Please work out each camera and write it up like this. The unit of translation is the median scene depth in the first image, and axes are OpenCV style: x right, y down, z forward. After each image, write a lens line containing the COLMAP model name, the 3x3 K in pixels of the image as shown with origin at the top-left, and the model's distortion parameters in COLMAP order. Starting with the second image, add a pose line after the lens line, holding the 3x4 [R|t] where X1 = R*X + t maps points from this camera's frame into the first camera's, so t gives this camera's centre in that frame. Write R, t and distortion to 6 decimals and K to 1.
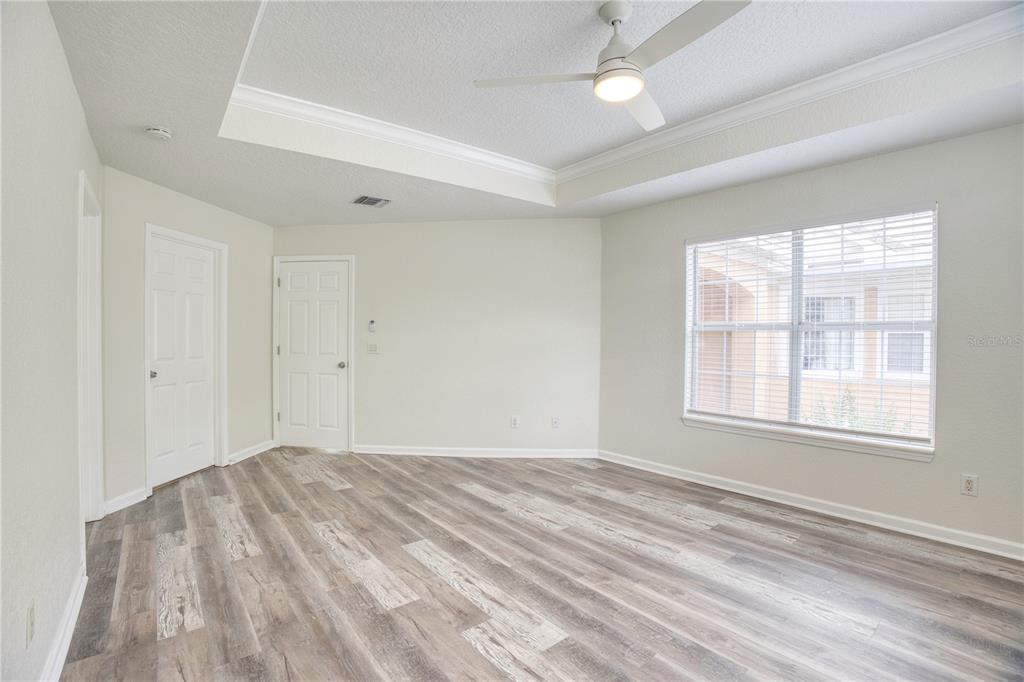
lens RADIAL K [[461.5, 0, 509.2], [0, 461.5, 335.5], [0, 0, 1]] dist [-0.122420, 0.030958]
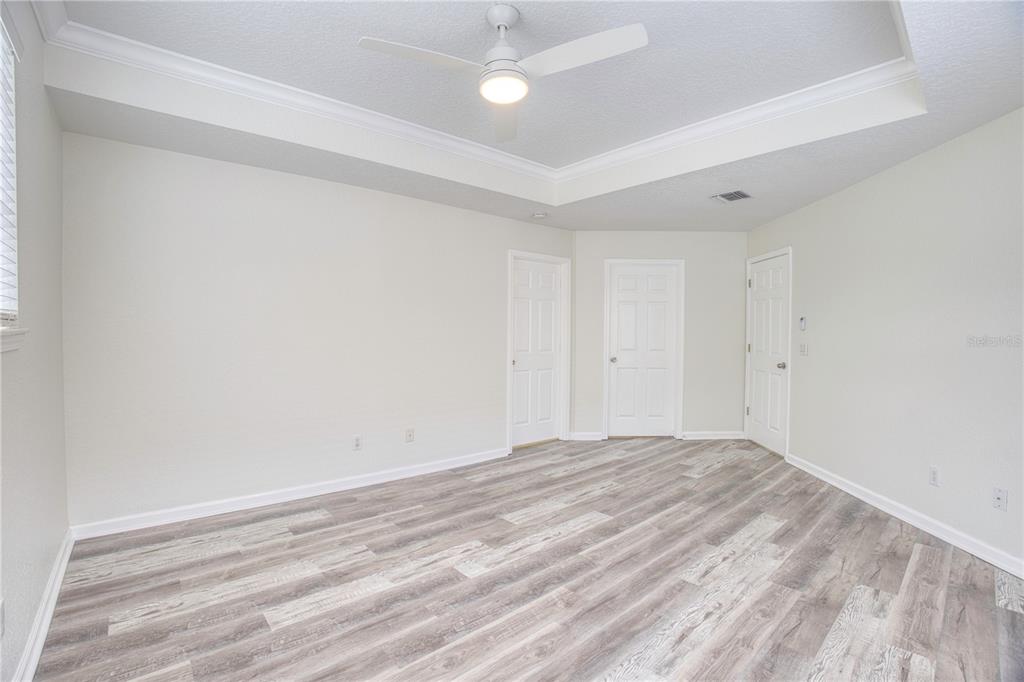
lens RADIAL K [[461.5, 0, 509.2], [0, 461.5, 335.5], [0, 0, 1]] dist [-0.122420, 0.030958]
pose [[0.034620, 0.000877, -0.999400, 0.910351], [-0.000054, 1.000000, 0.000875, 0.004490], [0.999401, 0.000024, 0.034620, 0.701922]]
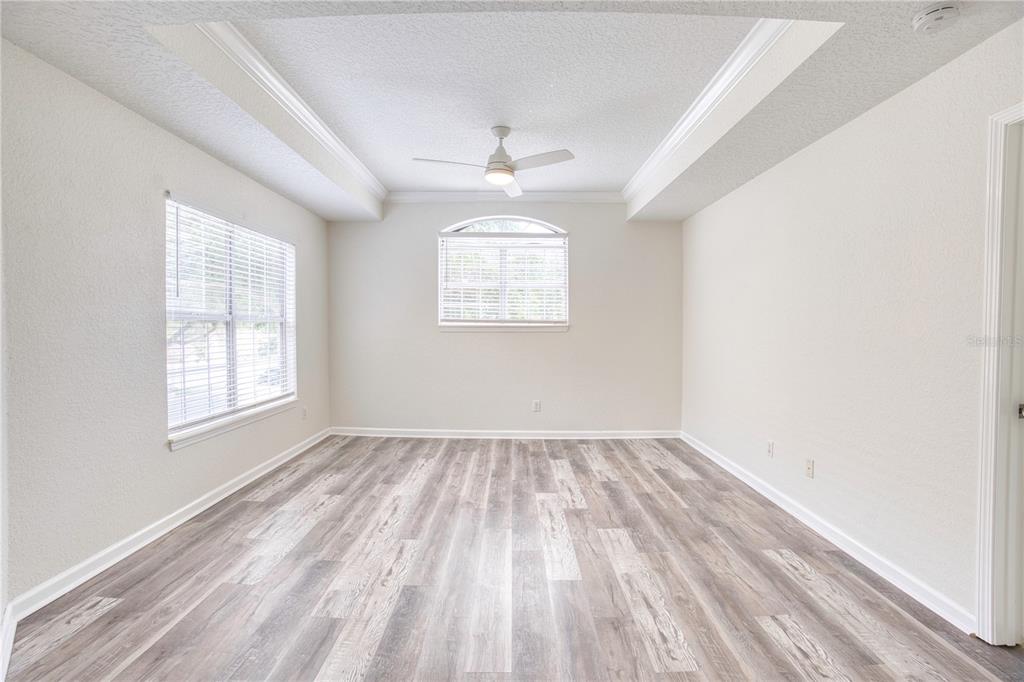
lens RADIAL K [[459.0, 0, 512.0], [0, 459.0, 341.0], [0, 0, 1]] dist [-0.096987, 0.022135]
pose [[-0.775024, -0.025337, 0.631423, -0.629362], [-0.008060, 0.999511, 0.030214, 0.001323], [-0.631880, 0.018328, -0.774850, 1.649327]]
